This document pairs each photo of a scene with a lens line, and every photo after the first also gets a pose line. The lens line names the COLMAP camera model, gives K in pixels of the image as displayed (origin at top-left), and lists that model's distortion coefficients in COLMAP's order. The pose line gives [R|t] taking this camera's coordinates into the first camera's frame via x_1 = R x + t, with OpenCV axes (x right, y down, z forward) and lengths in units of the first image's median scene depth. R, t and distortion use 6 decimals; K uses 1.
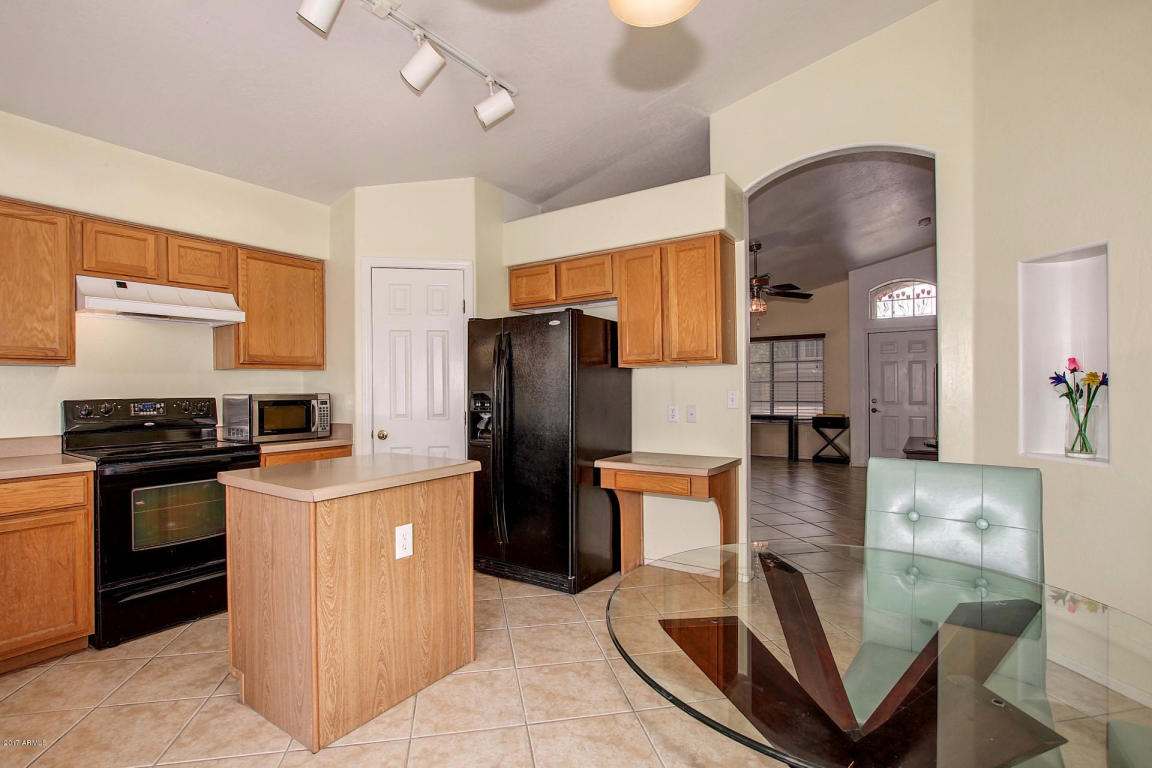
lens RADIAL K [[541.3, 0, 570.7], [0, 541.3, 384.0], [0, 0, 1]] dist [-0.028583, 0.000311]
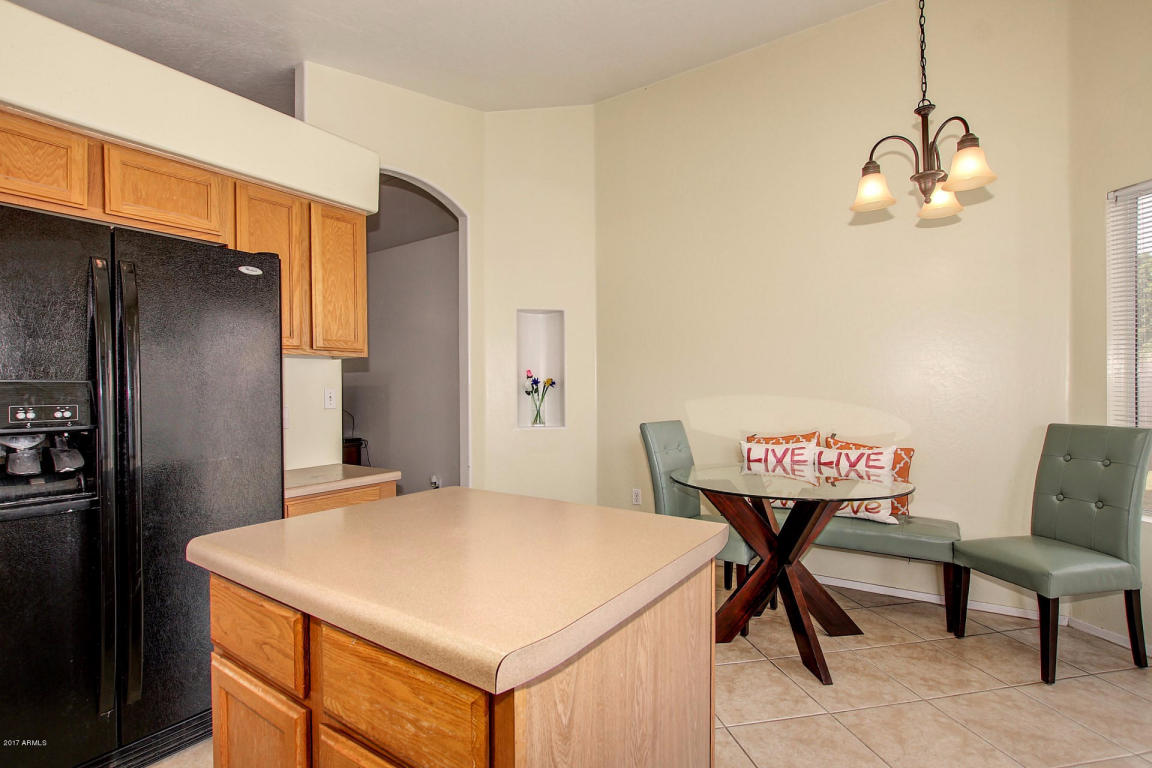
lens RADIAL K [[541.3, 0, 574.9], [0, 541.3, 385.9], [0, 0, 1]] dist [-0.028583, 0.000311]
pose [[0.023202, 0.016387, 0.999596, -0.680597], [0.002694, 0.999861, -0.016454, 0.027575], [-0.999727, 0.003075, 0.023154, 0.695299]]
